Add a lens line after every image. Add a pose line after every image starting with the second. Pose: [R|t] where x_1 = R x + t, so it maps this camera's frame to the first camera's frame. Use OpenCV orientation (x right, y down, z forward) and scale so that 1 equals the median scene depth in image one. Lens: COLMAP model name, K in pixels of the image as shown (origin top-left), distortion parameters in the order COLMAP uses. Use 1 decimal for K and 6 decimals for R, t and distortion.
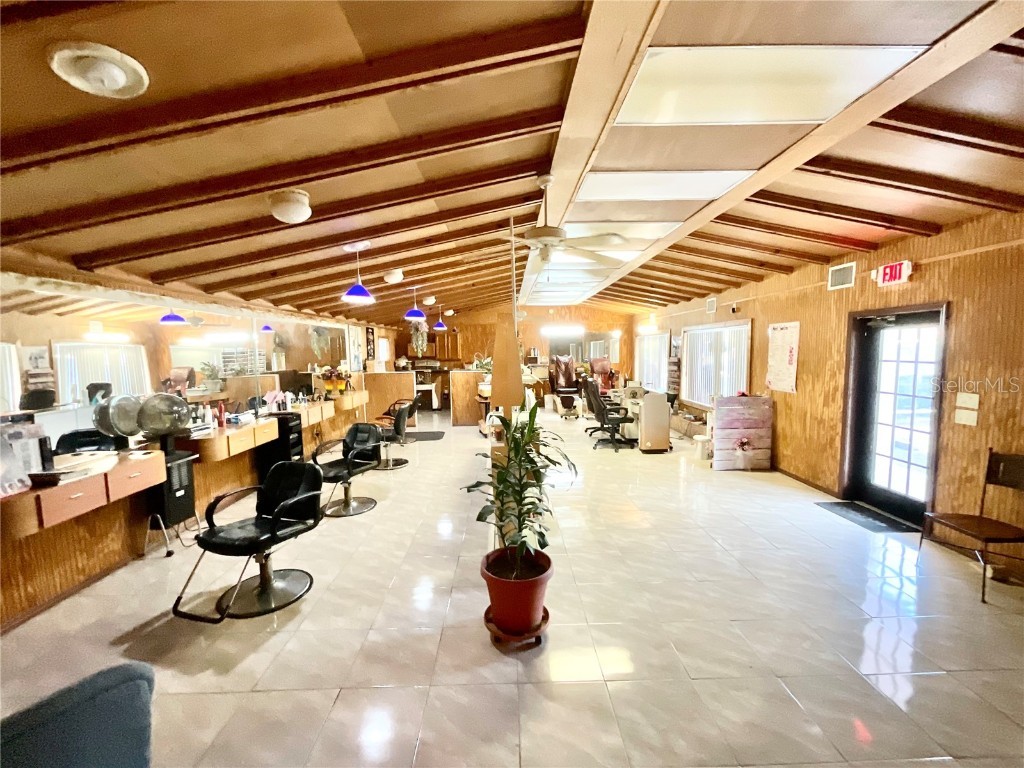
lens RADIAL K [[420.7, 0, 516.7], [0, 420.7, 387.9], [0, 0, 1]] dist [0.001752, -0.001665]
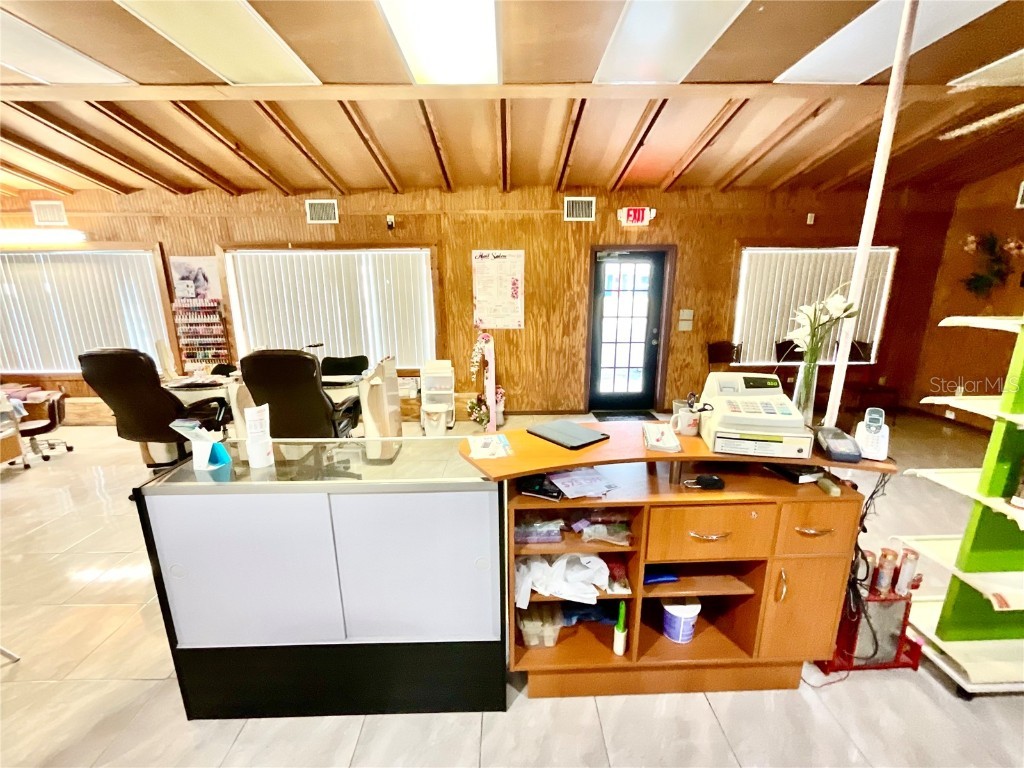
lens RADIAL K [[420.7, 0, 513.1], [0, 420.7, 393.4], [0, 0, 1]] dist [0.001752, -0.001665]
pose [[0.012095, -0.212101, 0.977173, -0.248853], [0.098298, 0.972763, 0.209927, -0.037918], [-0.995084, 0.093515, 0.032615, 0.828418]]
